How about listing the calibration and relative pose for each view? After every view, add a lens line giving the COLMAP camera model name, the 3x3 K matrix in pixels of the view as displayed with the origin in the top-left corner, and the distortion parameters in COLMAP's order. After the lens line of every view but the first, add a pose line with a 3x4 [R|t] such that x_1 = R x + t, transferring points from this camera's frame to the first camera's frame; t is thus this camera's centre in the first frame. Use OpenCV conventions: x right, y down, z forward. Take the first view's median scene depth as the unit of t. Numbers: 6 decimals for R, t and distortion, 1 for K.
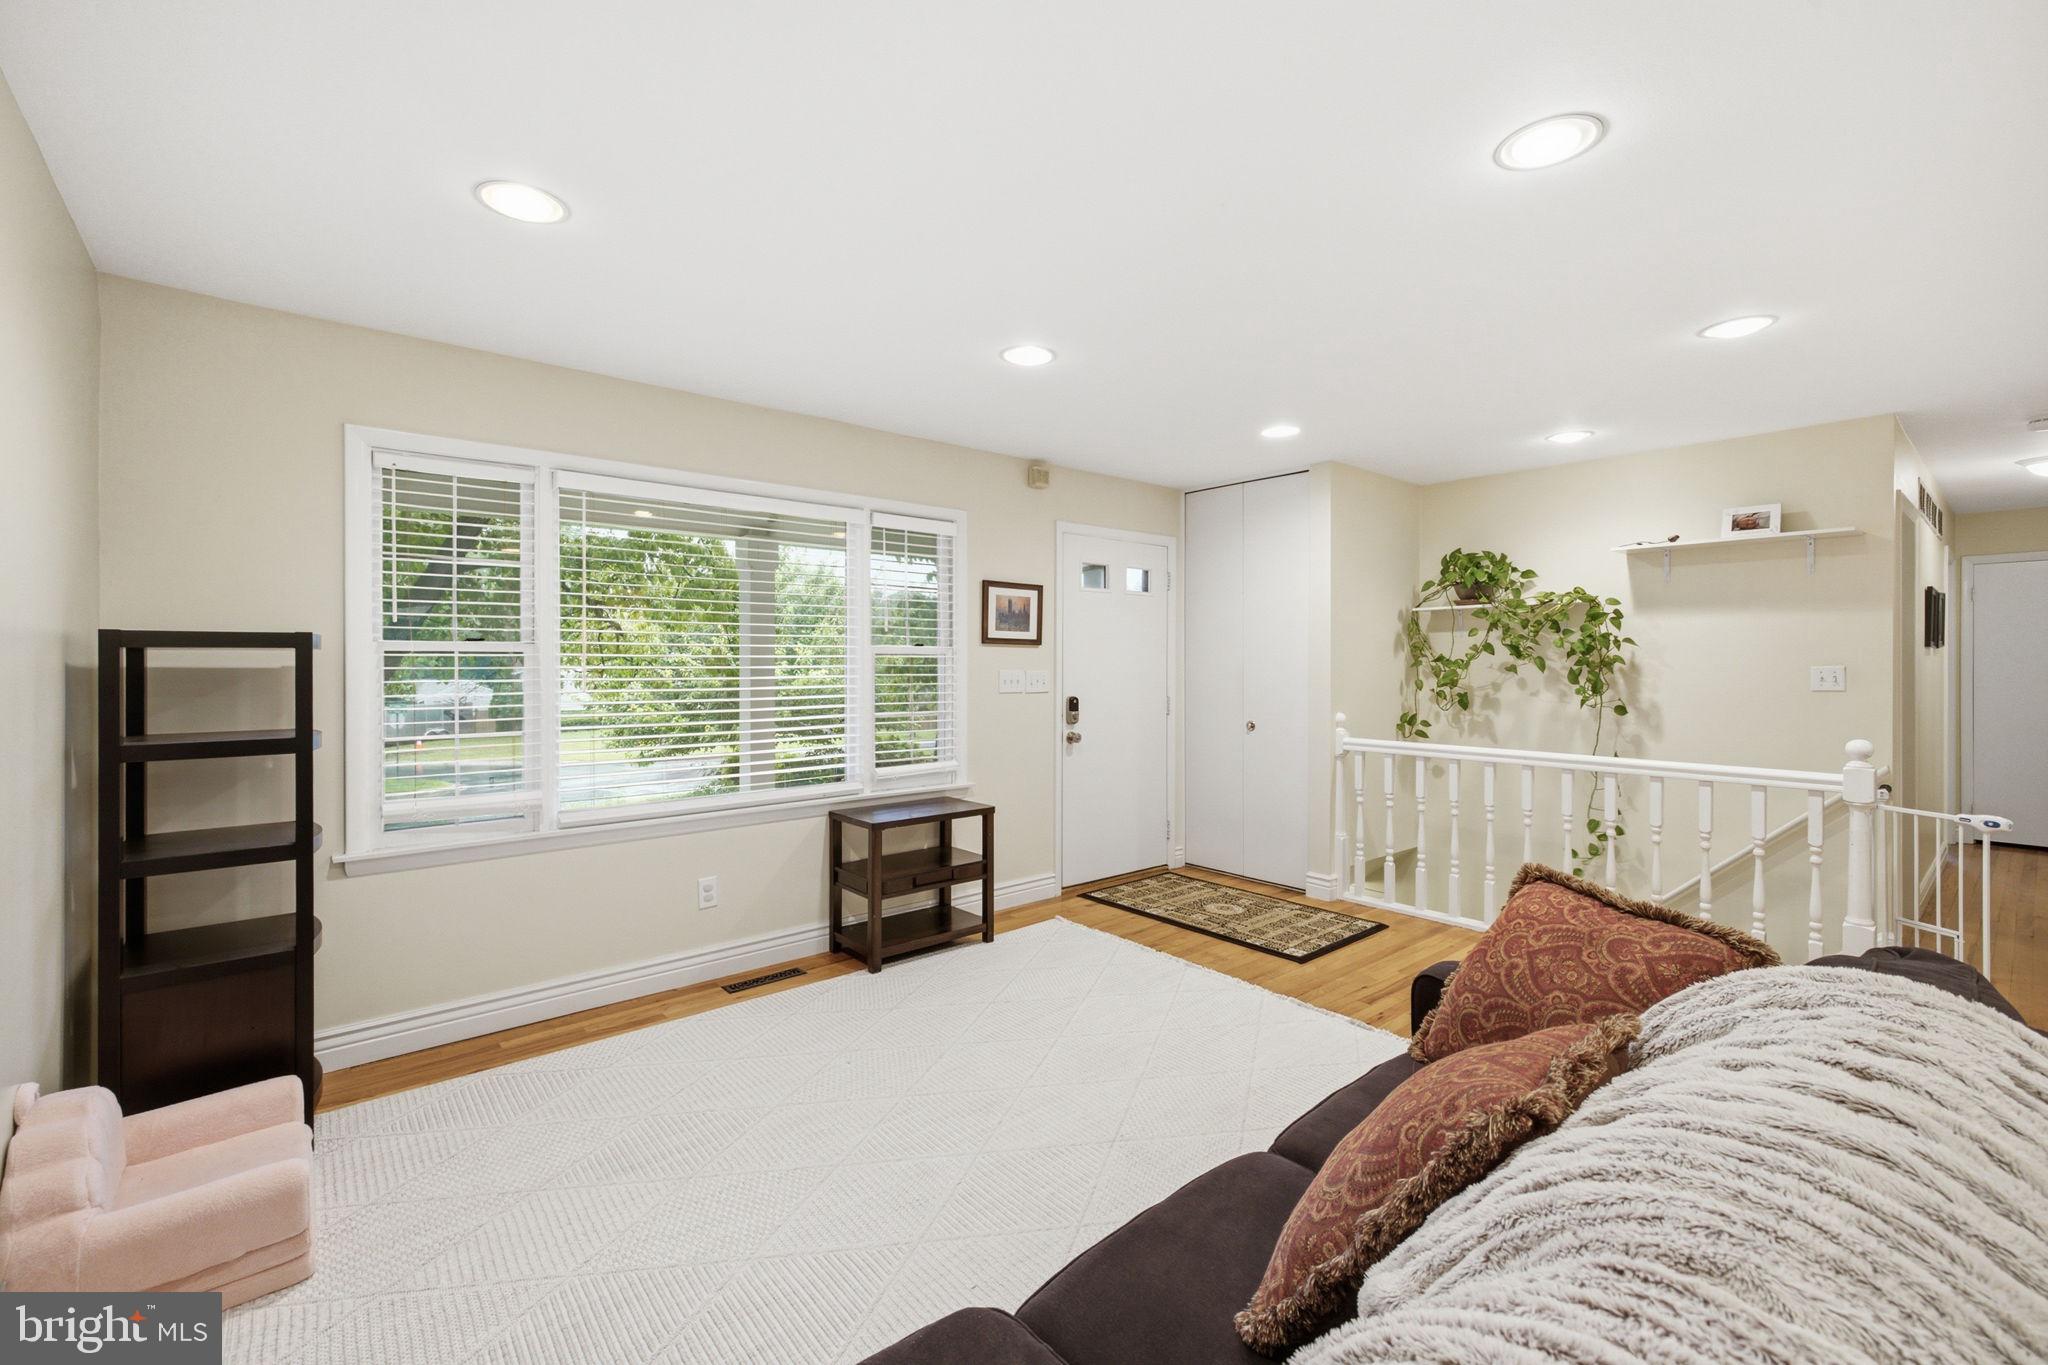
lens RADIAL K [[884.5, 0, 1025.4], [0, 884.5, 675.7], [0, 0, 1]] dist [0.001696, -0.000182]
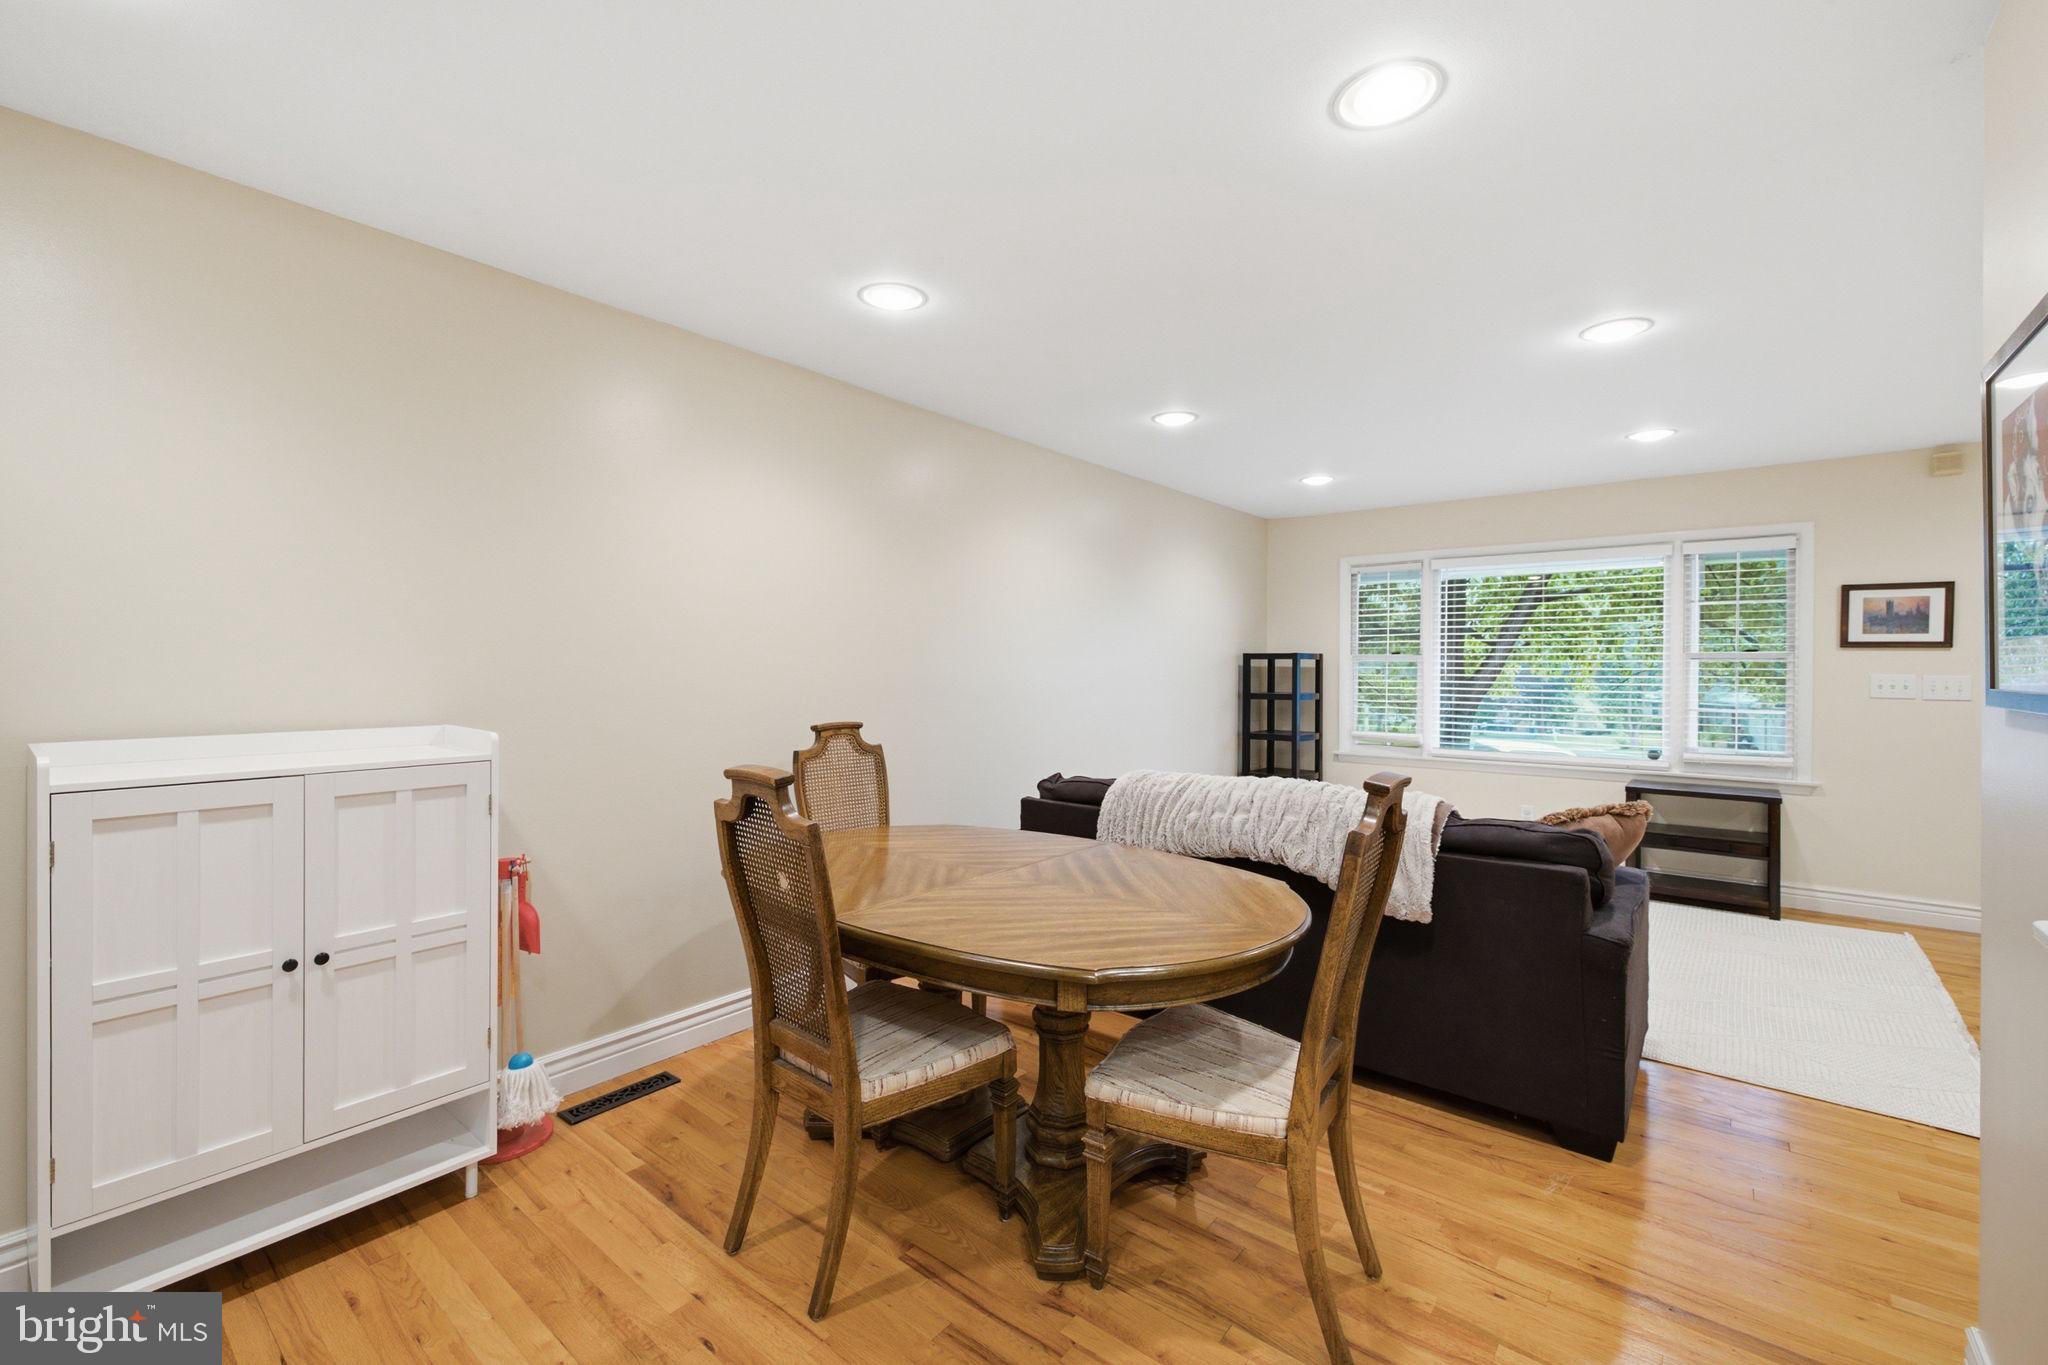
lens RADIAL K [[884.5, 0, 1027.0], [0, 884.5, 673.3], [0, 0, 1]] dist [0.001696, -0.000182]
pose [[0.195011, 0.013095, -0.980714, 0.767902], [-0.015343, 0.999829, 0.010299, -0.002568], [0.980681, 0.013038, 0.195178, -0.119846]]
